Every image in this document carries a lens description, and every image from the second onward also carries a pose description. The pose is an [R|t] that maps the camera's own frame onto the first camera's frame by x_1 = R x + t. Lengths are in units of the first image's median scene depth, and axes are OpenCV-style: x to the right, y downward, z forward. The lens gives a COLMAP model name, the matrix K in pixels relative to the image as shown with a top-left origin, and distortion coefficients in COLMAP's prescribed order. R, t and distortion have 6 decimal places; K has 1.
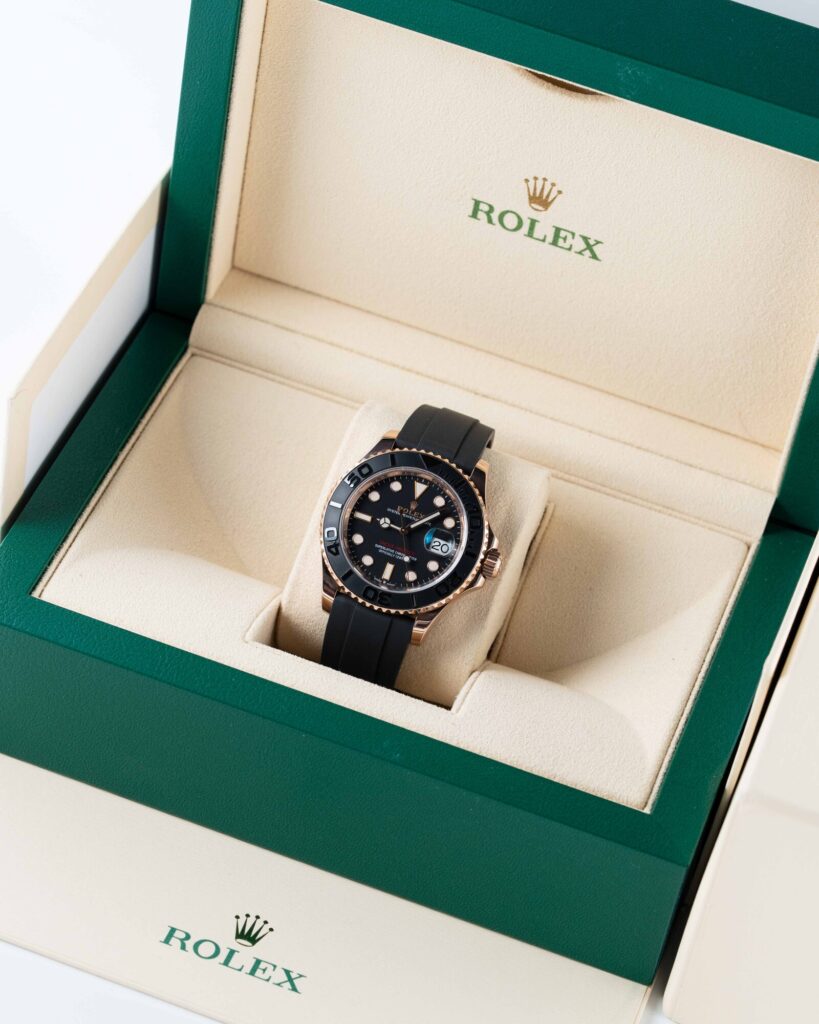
lens RADIAL K [[3611.0, 0, 408.5], [0, 3611.0, 512.7], [0, 0, 1]] dist [-0.185944, 0.000000]
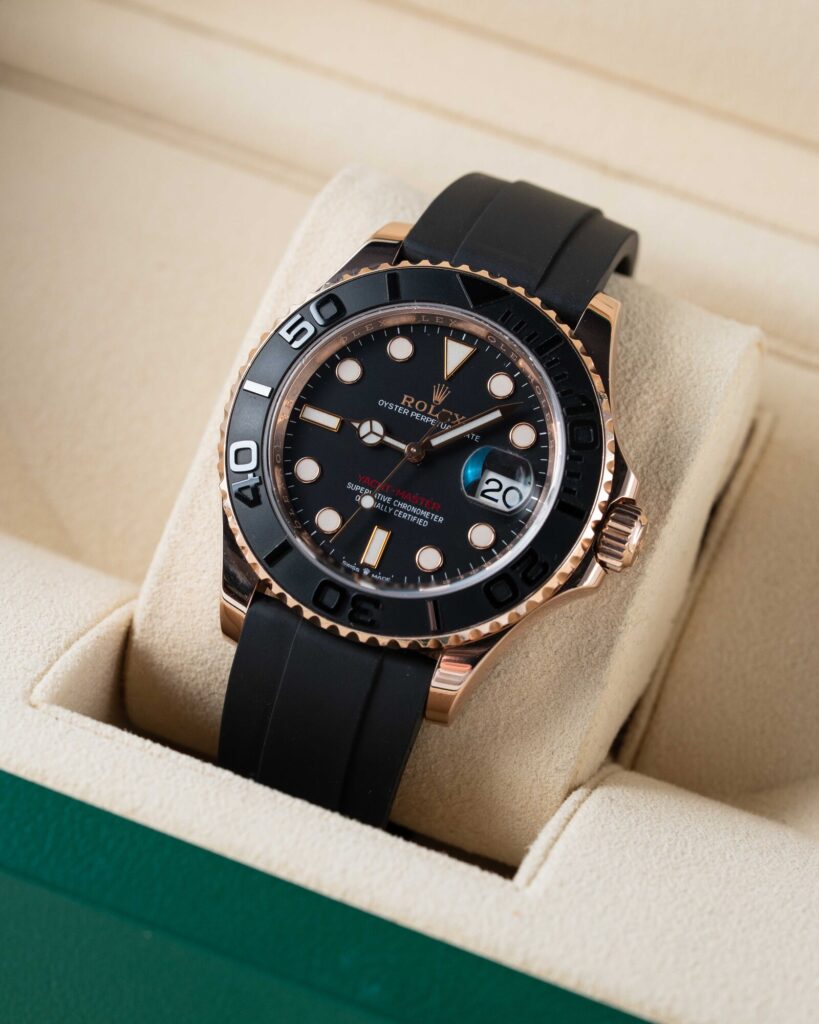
lens RADIAL K [[3611.0, 0, 412.1], [0, 3611.0, 510.3], [0, 0, 1]] dist [-0.185944, 0.000000]
pose [[0.997741, 0.017792, -0.064783, 0.025905], [-0.019875, 0.999301, -0.031649, 0.025216], [0.064175, 0.032865, 0.997397, 0.575729]]
